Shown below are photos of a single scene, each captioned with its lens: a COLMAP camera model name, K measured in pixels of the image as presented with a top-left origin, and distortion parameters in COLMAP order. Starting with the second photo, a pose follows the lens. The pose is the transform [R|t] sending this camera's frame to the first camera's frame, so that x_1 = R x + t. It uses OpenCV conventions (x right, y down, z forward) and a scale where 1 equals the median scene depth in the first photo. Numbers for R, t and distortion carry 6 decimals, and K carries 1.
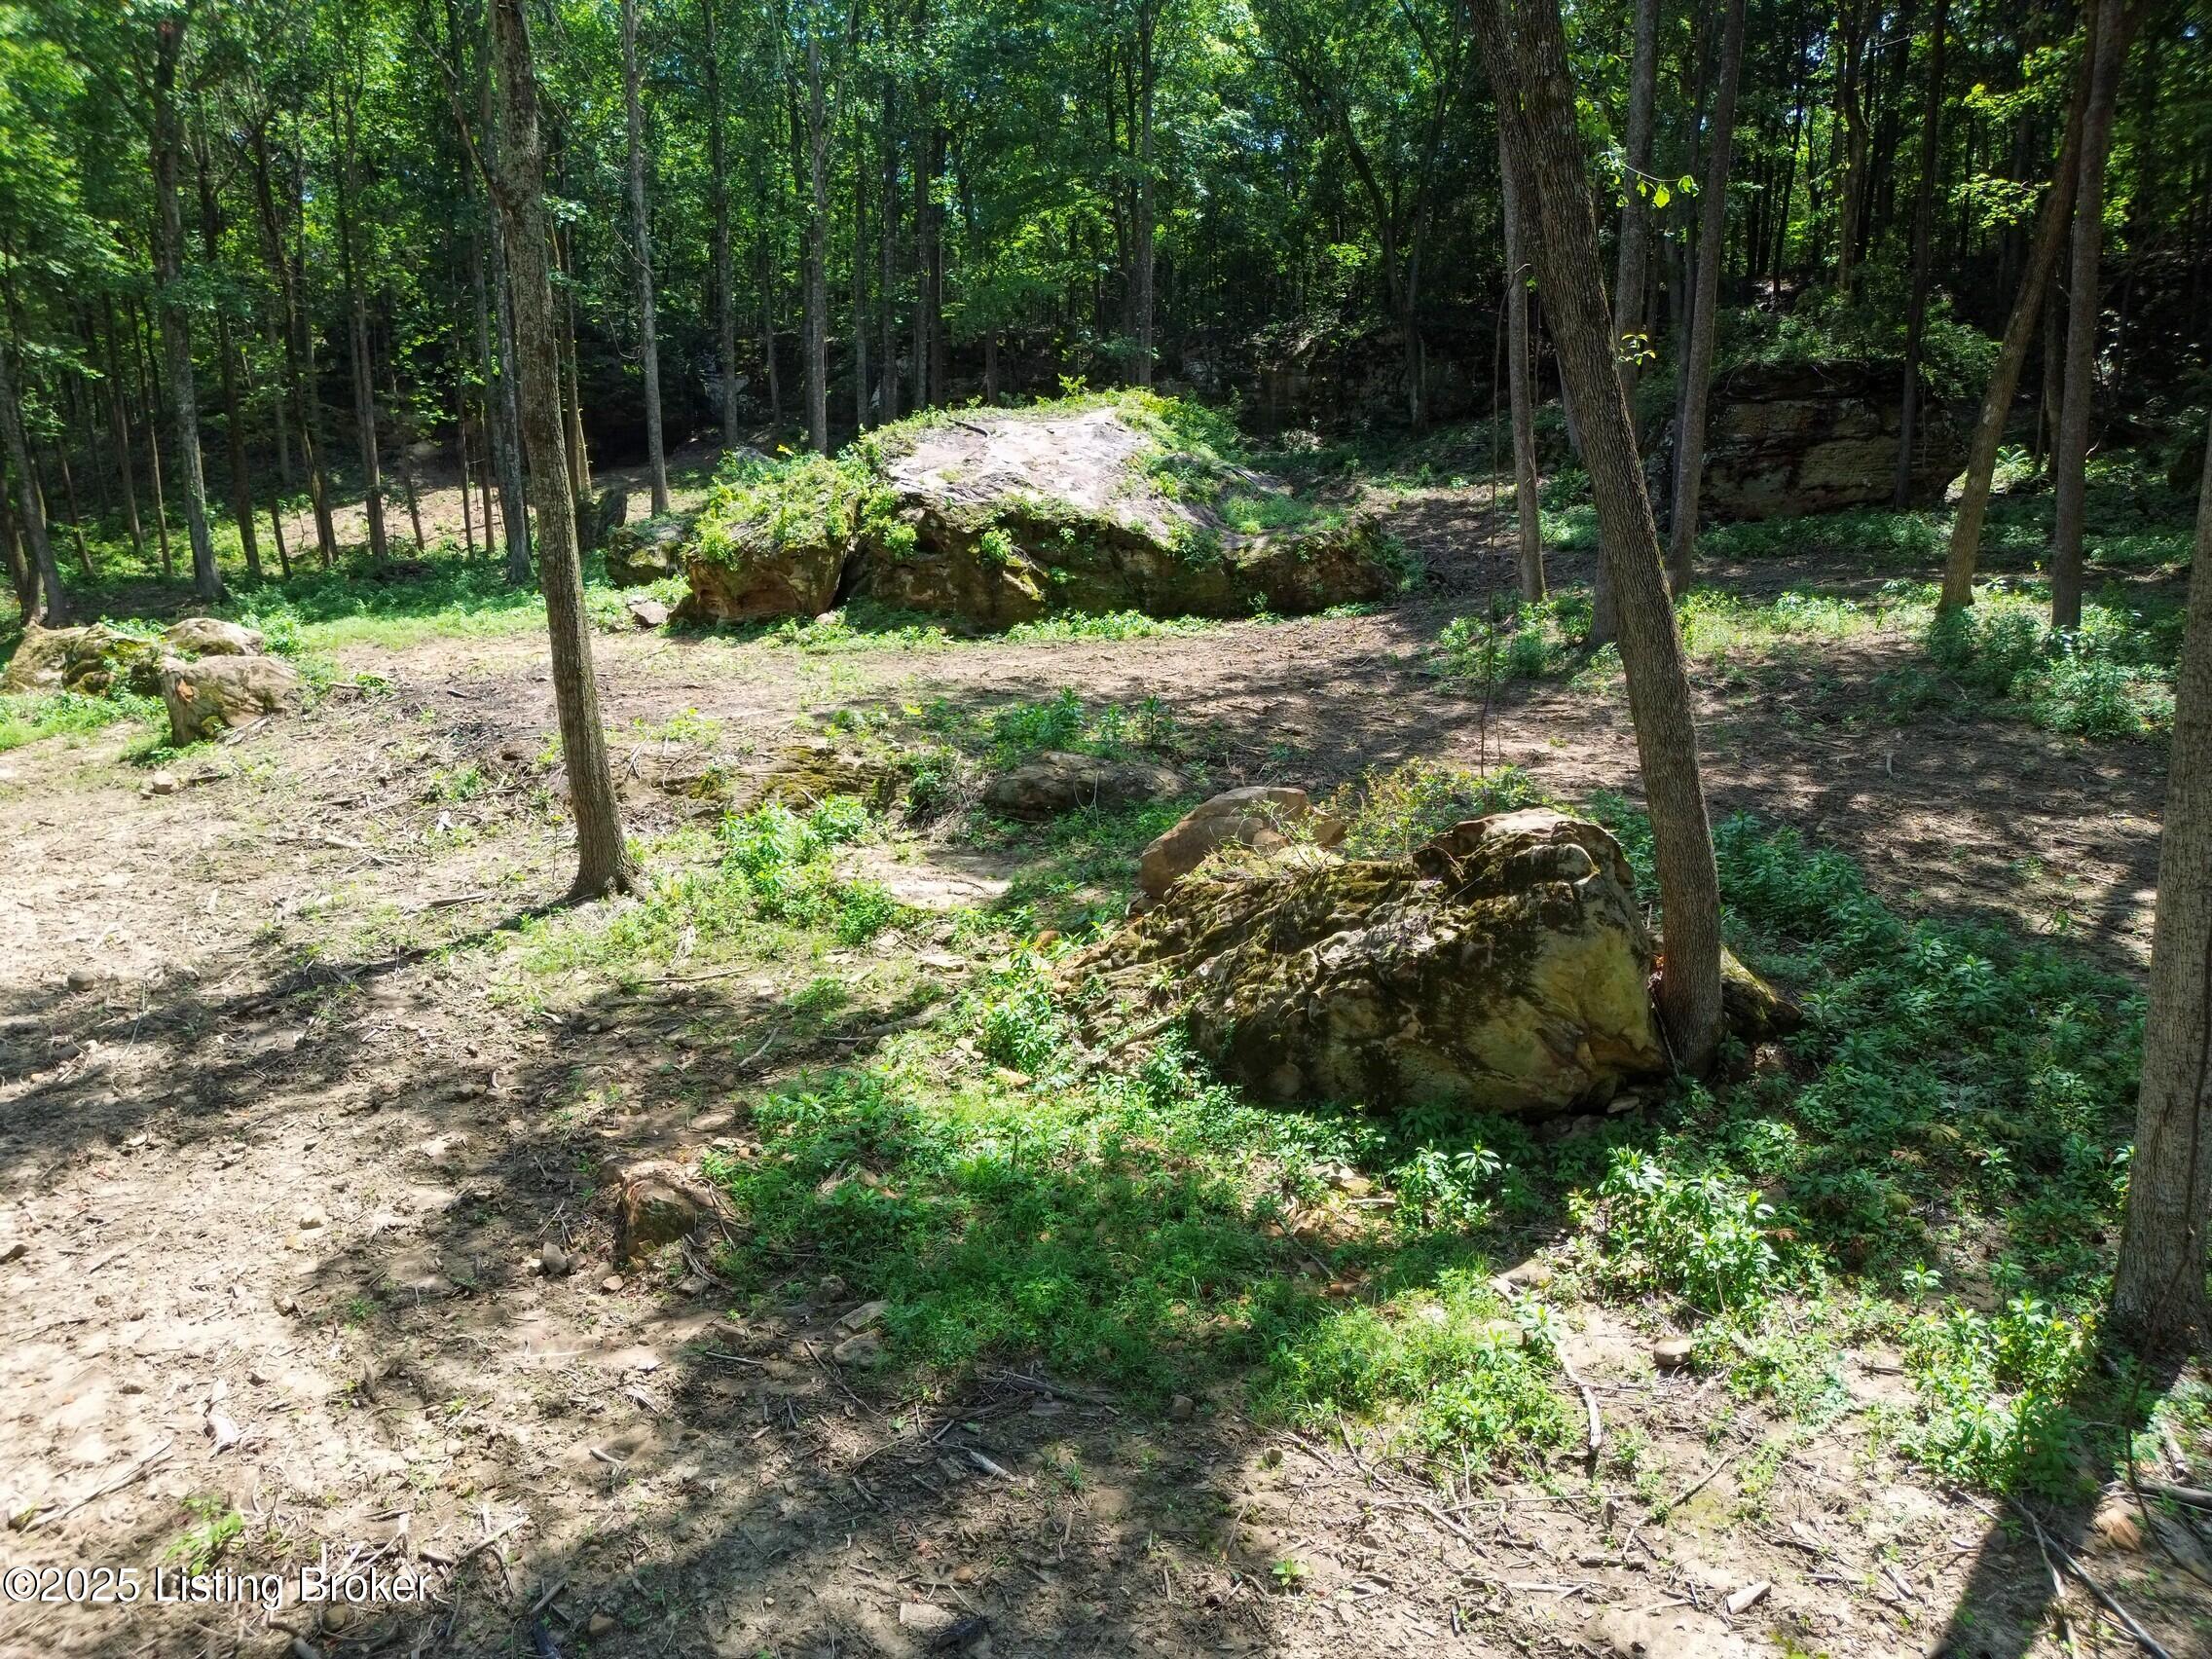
lens RADIAL K [[1659.3, 0, 1113.7], [0, 1659.3, 877.3], [0, 0, 1]] dist [-0.000217, 0.000278]
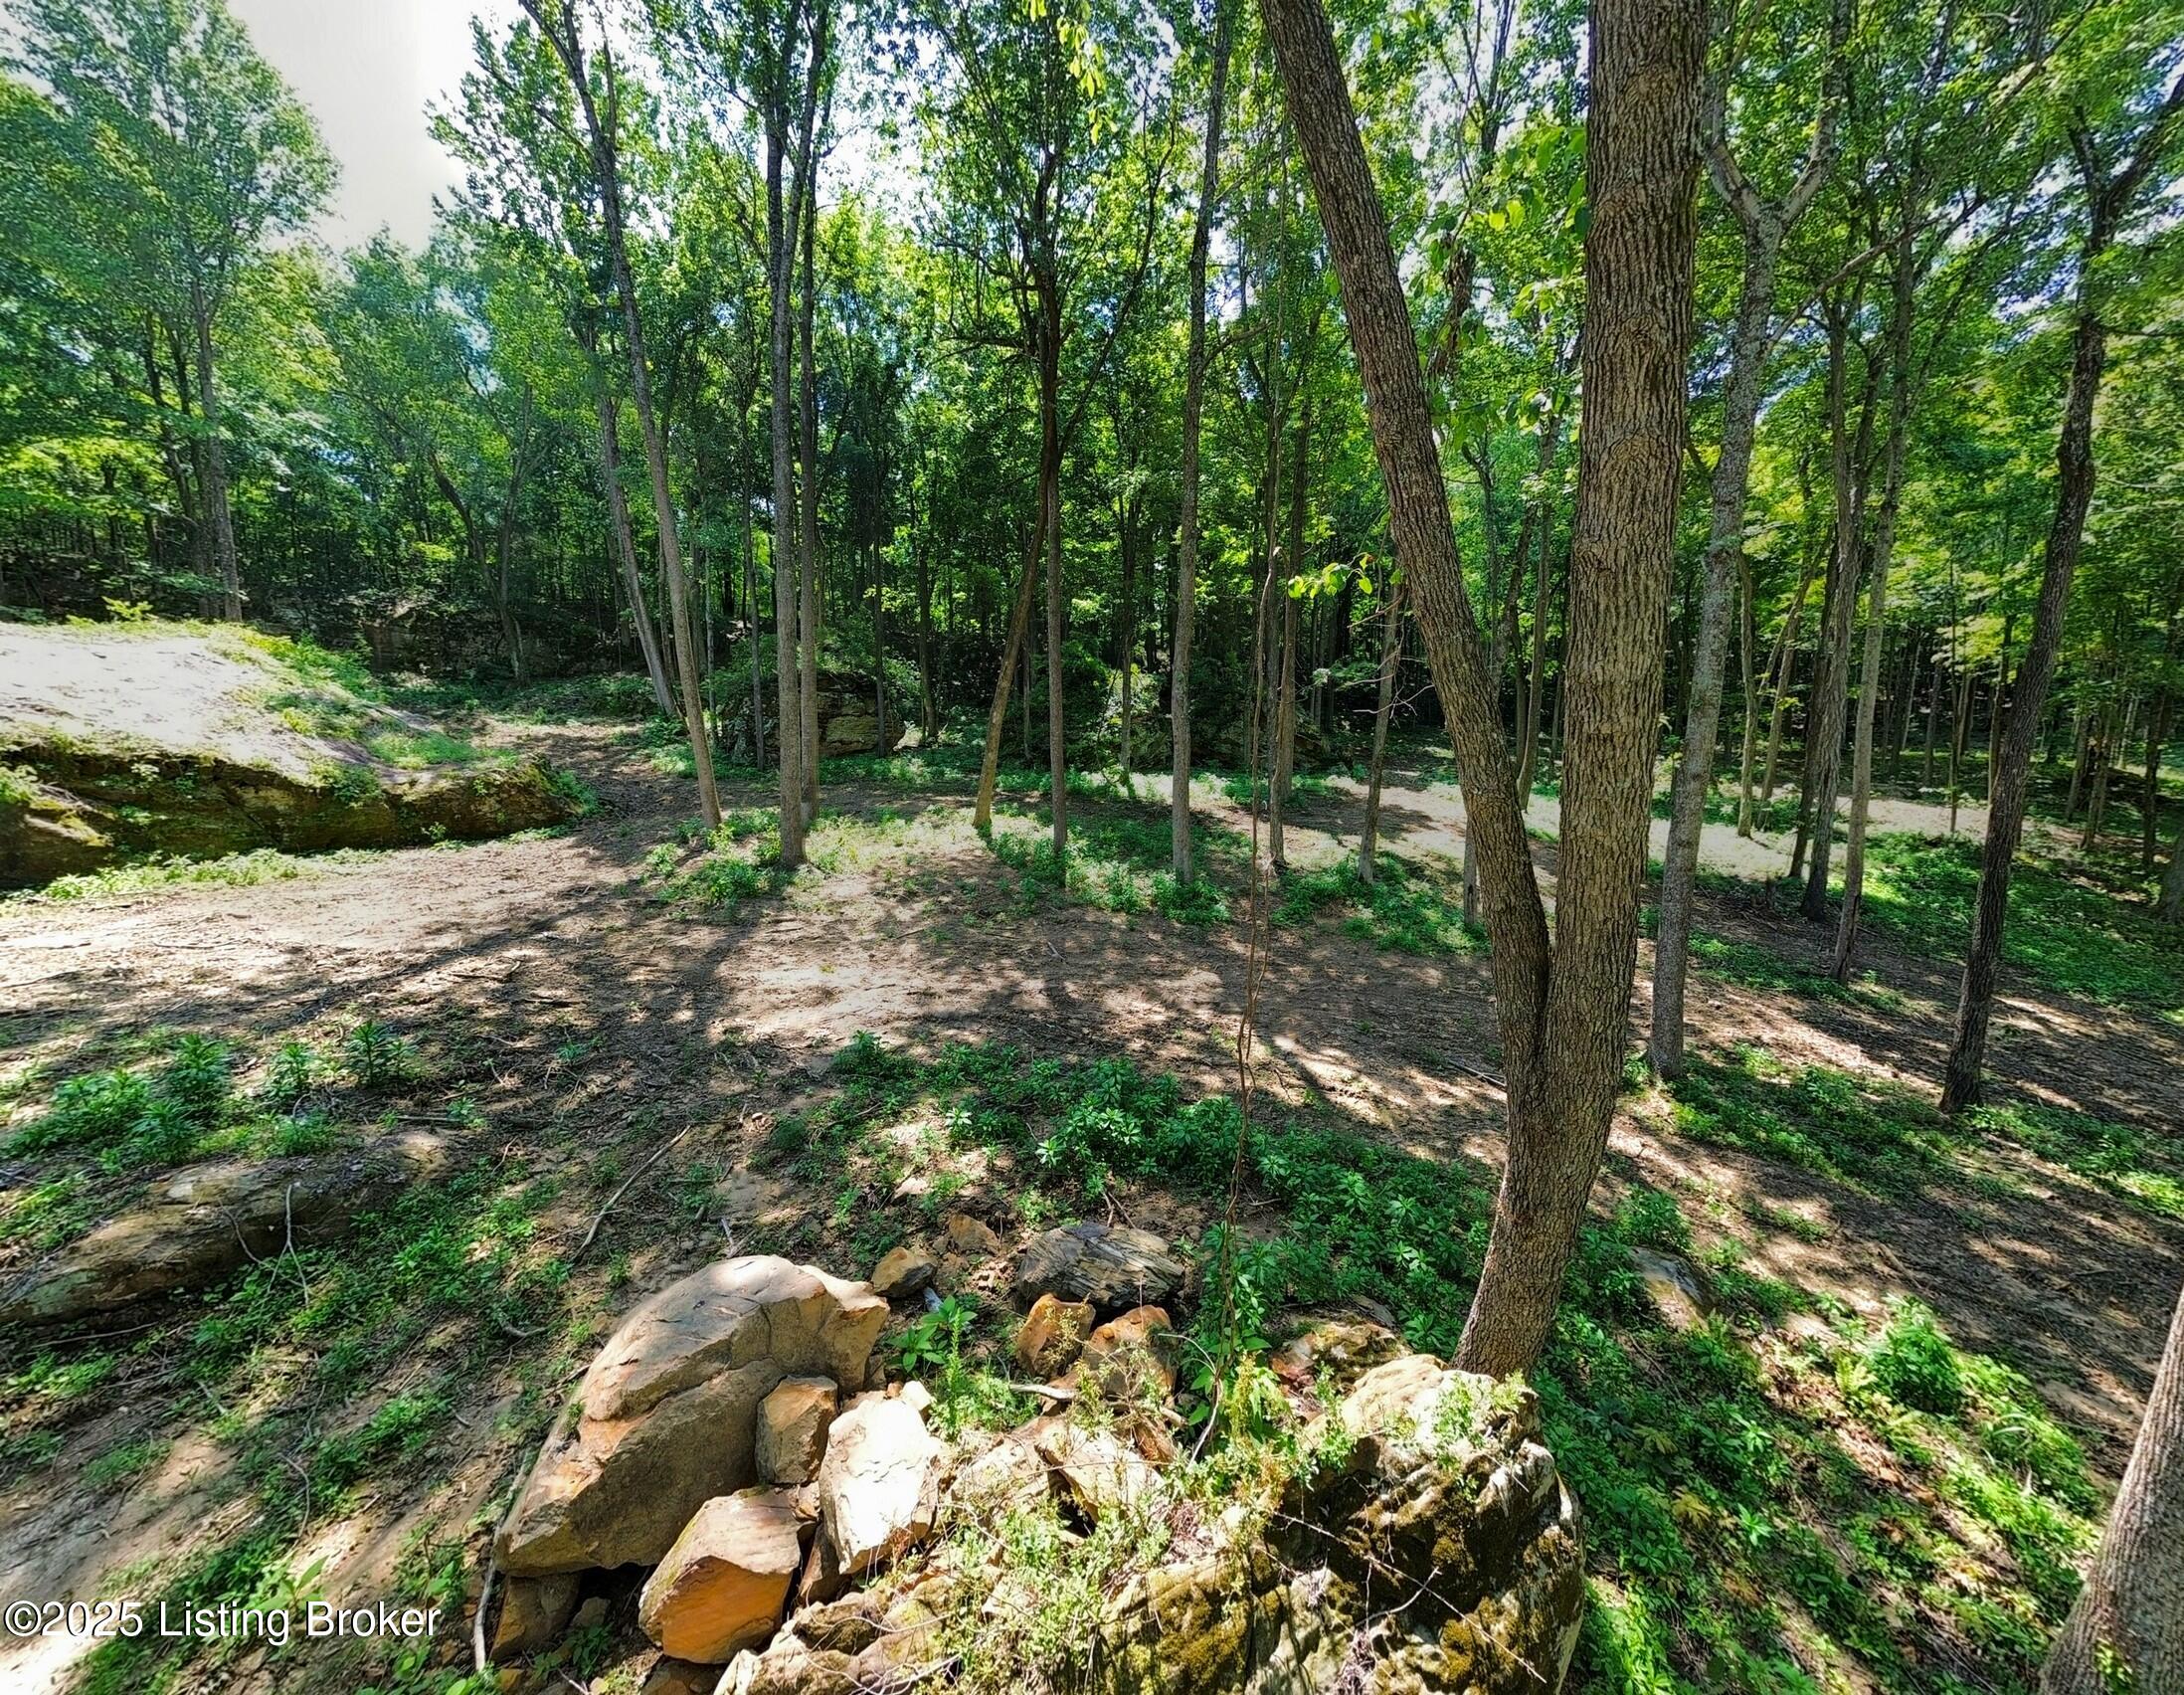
lens RADIAL K [[753.5, 0, 1092.0], [0, 753.5, 847.5], [0, 0, 1]] dist [0.016037, -0.000114]
pose [[0.650223, -0.074420, 0.756090, -0.013406], [0.123113, 0.992359, -0.008200, -0.097059], [-0.749702, 0.098416, 0.654416, 0.335363]]
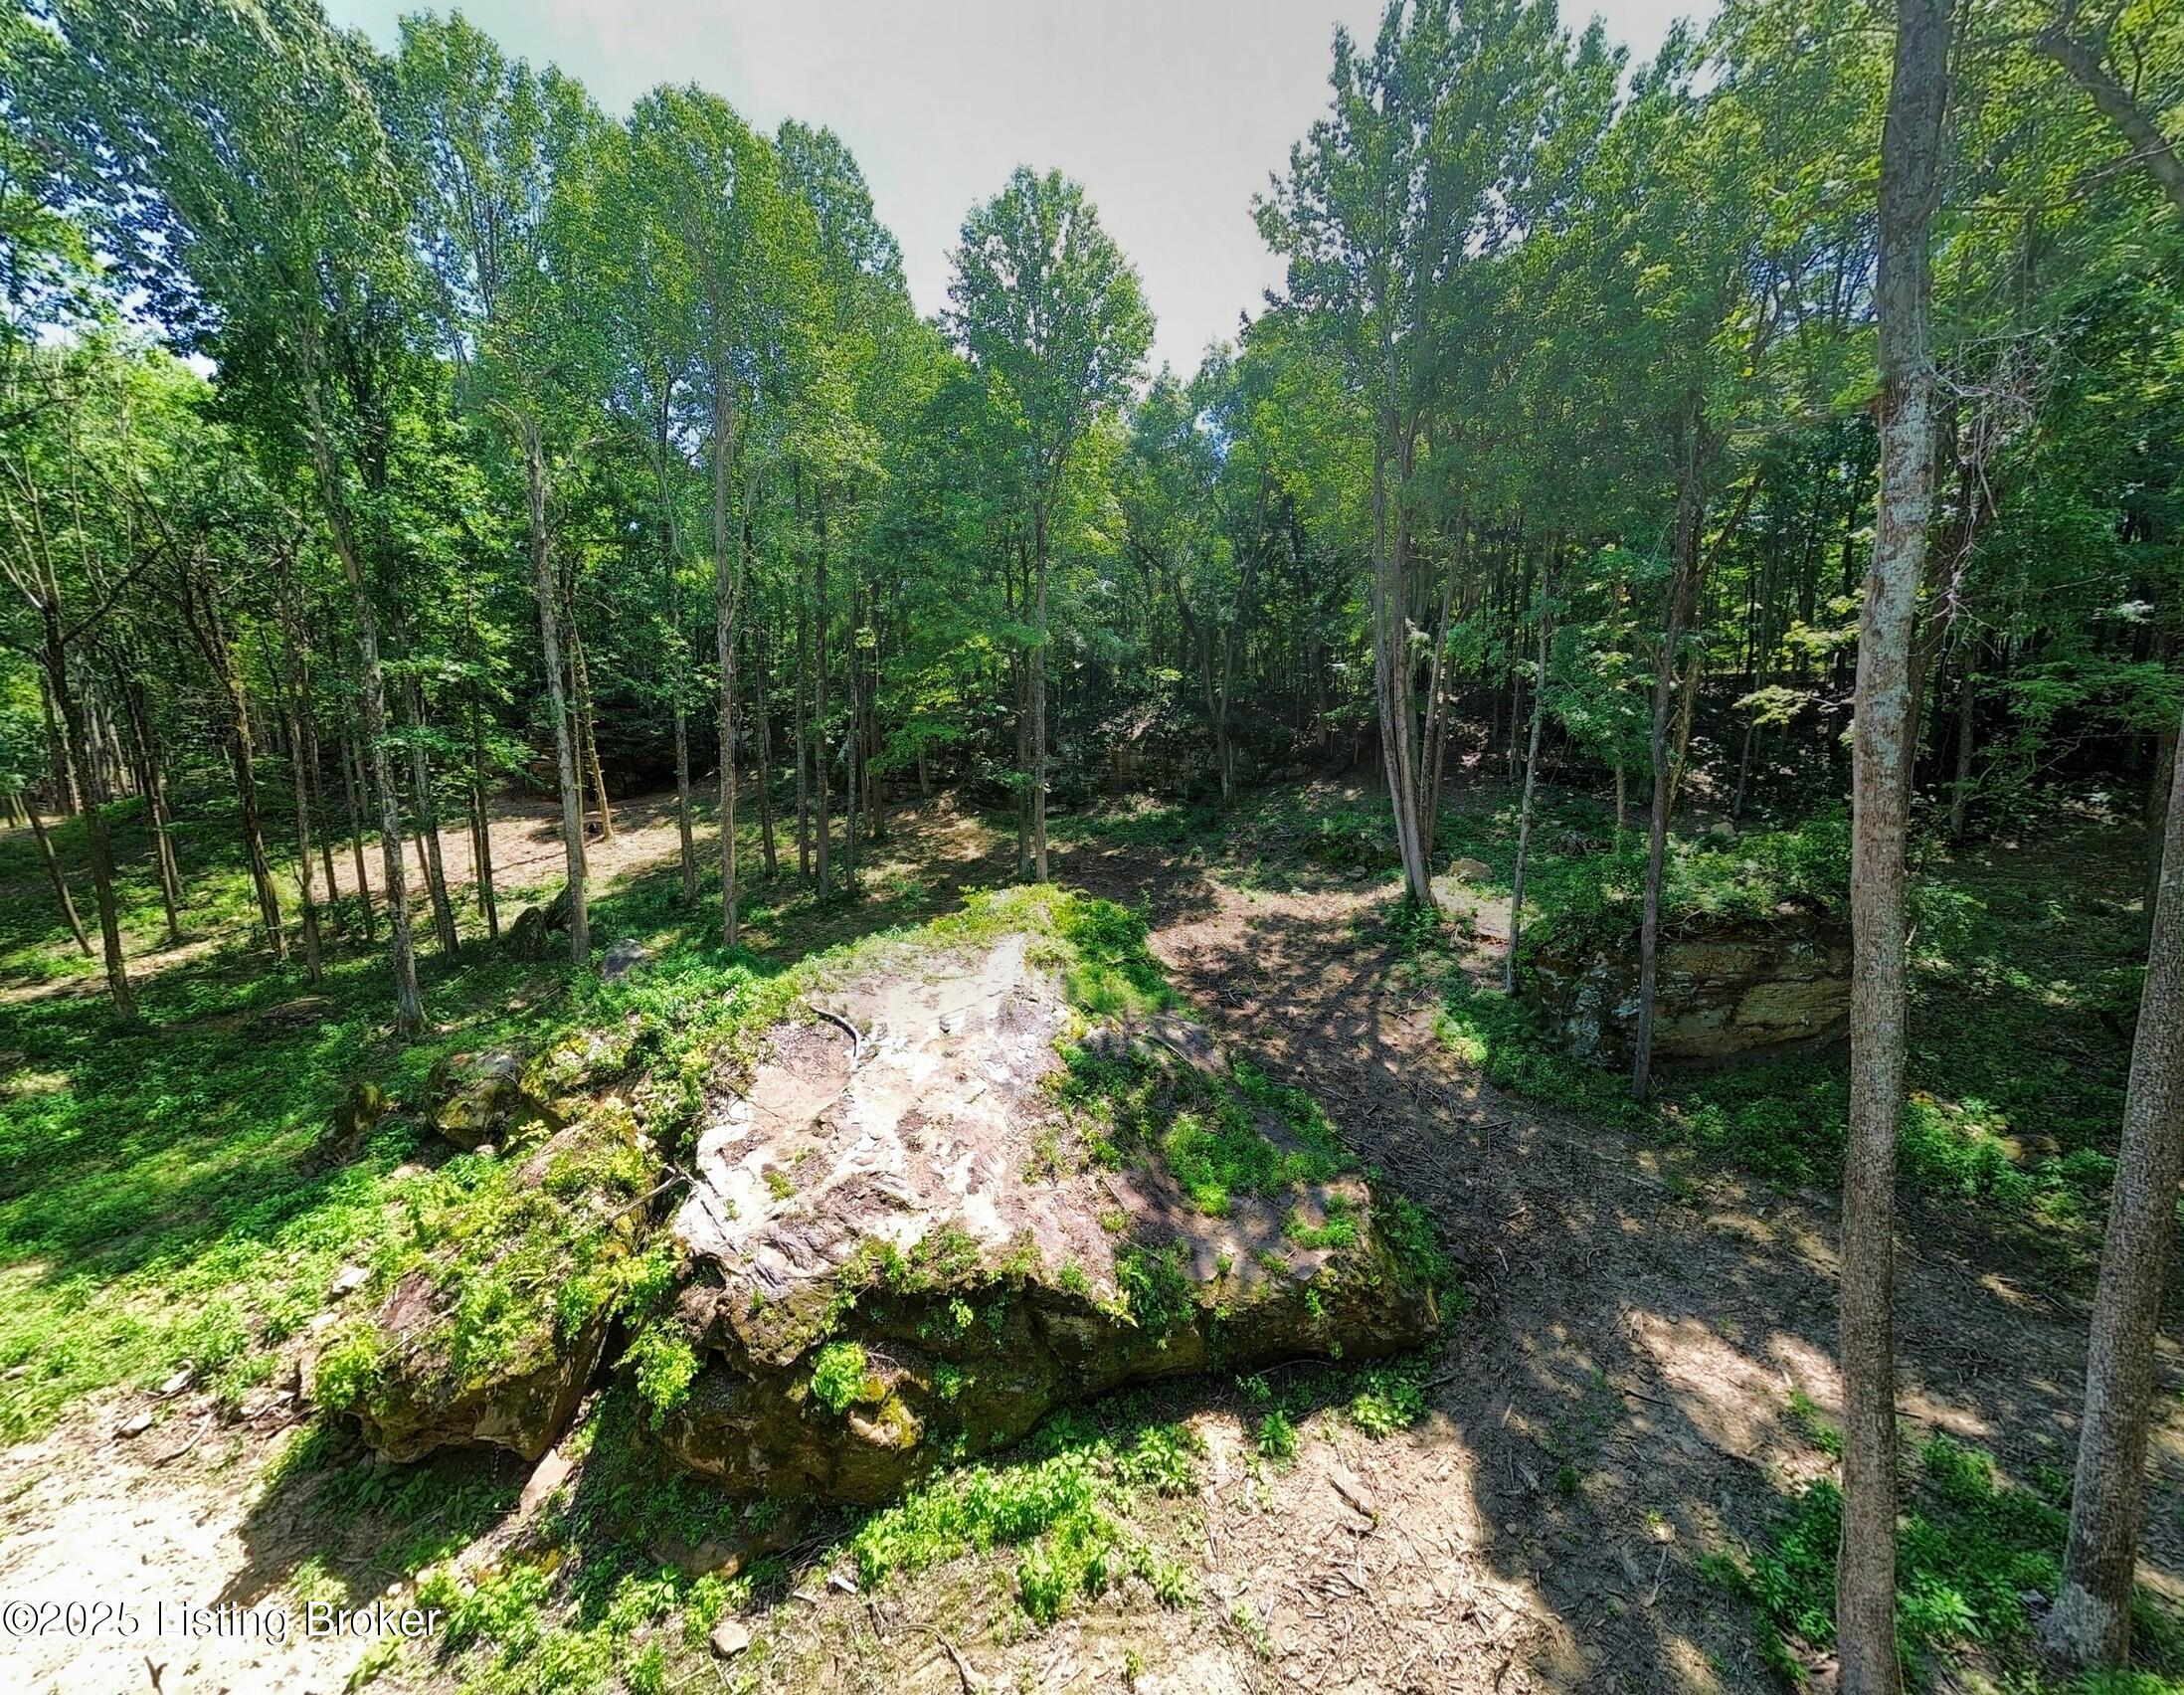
lens RADIAL K [[753.5, 0, 1092.0], [0, 753.5, 847.5], [0, 0, 1]] dist [0.016037, -0.000114]
pose [[0.992483, -0.000981, 0.122379, -0.013603], [0.007249, 0.998683, -0.050782, -0.366222], [-0.122168, 0.051287, 0.991183, 0.694843]]
